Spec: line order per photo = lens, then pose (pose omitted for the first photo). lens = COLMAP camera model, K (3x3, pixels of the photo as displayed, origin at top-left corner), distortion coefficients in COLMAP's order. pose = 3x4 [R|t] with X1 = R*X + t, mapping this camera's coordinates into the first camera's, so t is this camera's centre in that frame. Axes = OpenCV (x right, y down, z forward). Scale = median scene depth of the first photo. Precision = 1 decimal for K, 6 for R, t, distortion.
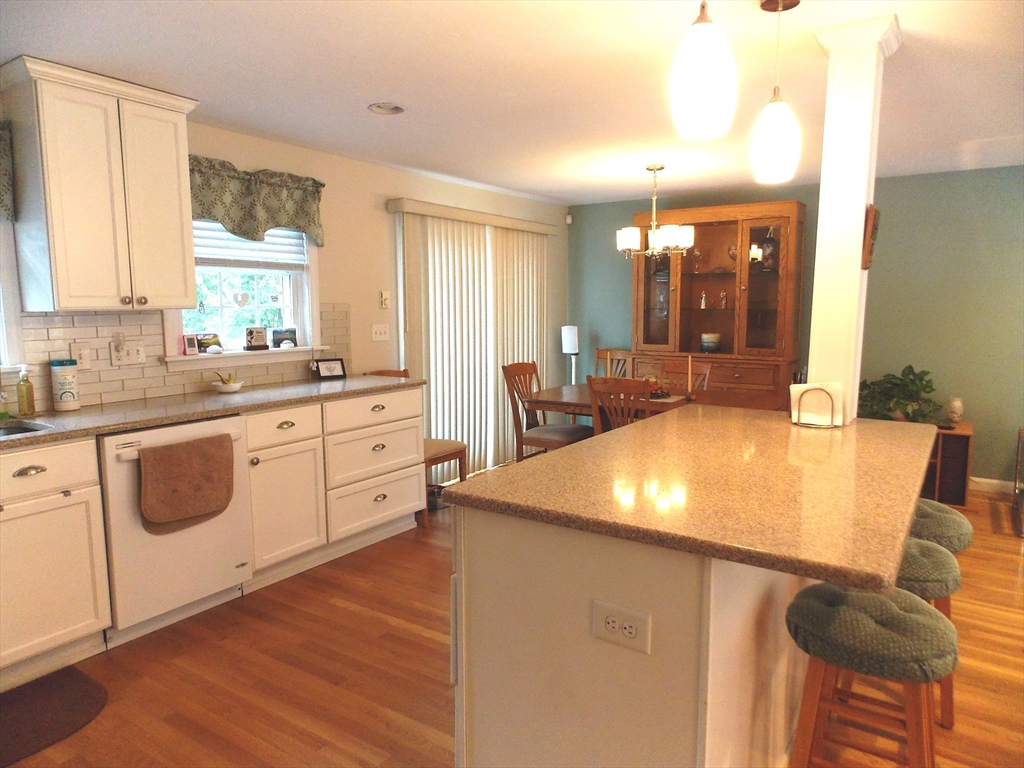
lens RADIAL K [[680.8, 0, 515.9], [0, 680.8, 377.2], [0, 0, 1]] dist [0.009213, -0.004027]
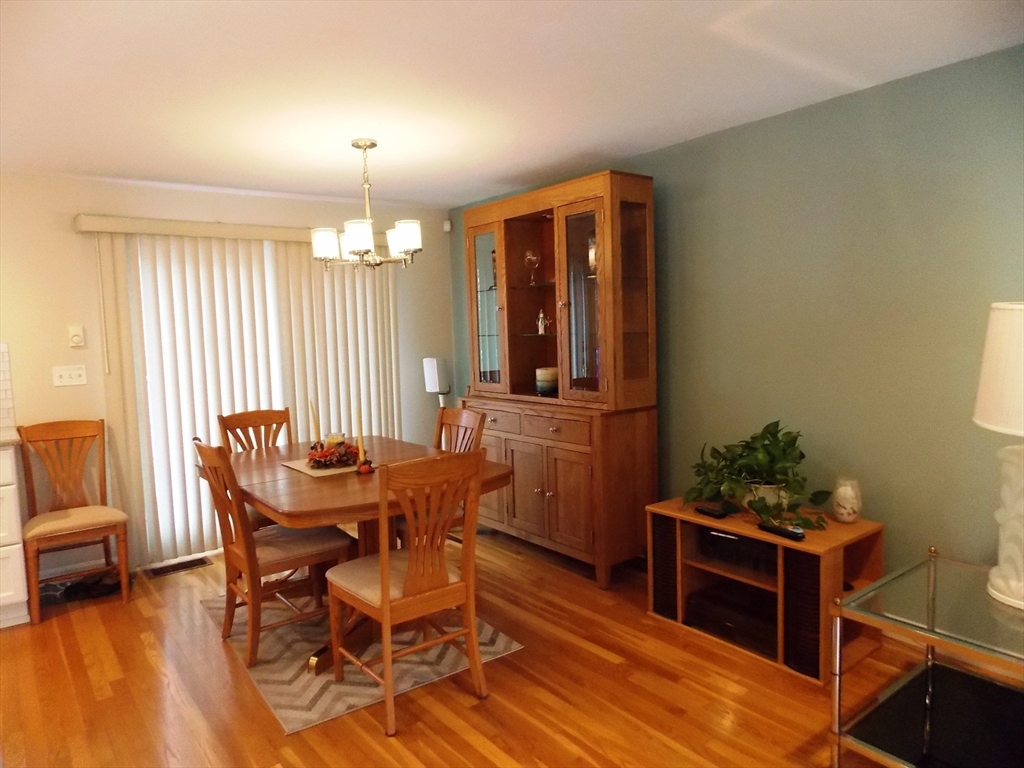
lens RADIAL K [[680.8, 0, 518.7], [0, 680.8, 376.2], [0, 0, 1]] dist [0.009213, -0.004027]
pose [[0.947793, -0.006669, -0.318817, 0.687048], [-0.002514, 0.999594, -0.028385, -0.049634], [0.318876, 0.027705, 0.947391, 0.438959]]
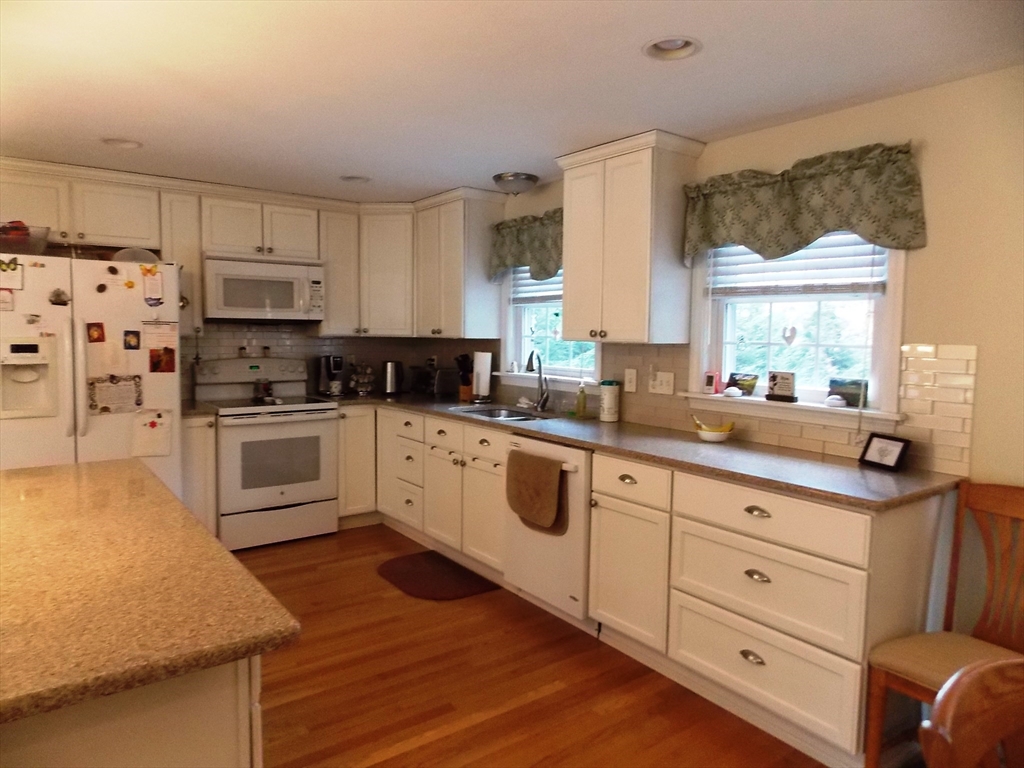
lens RADIAL K [[680.8, 0, 514.9], [0, 680.8, 381.4], [0, 0, 1]] dist [0.009213, -0.004027]
pose [[-0.335609, 0.071533, -0.939281, 0.415394], [-0.118428, 0.985997, 0.117406, -0.110588], [0.934527, 0.150640, -0.322438, 0.919327]]
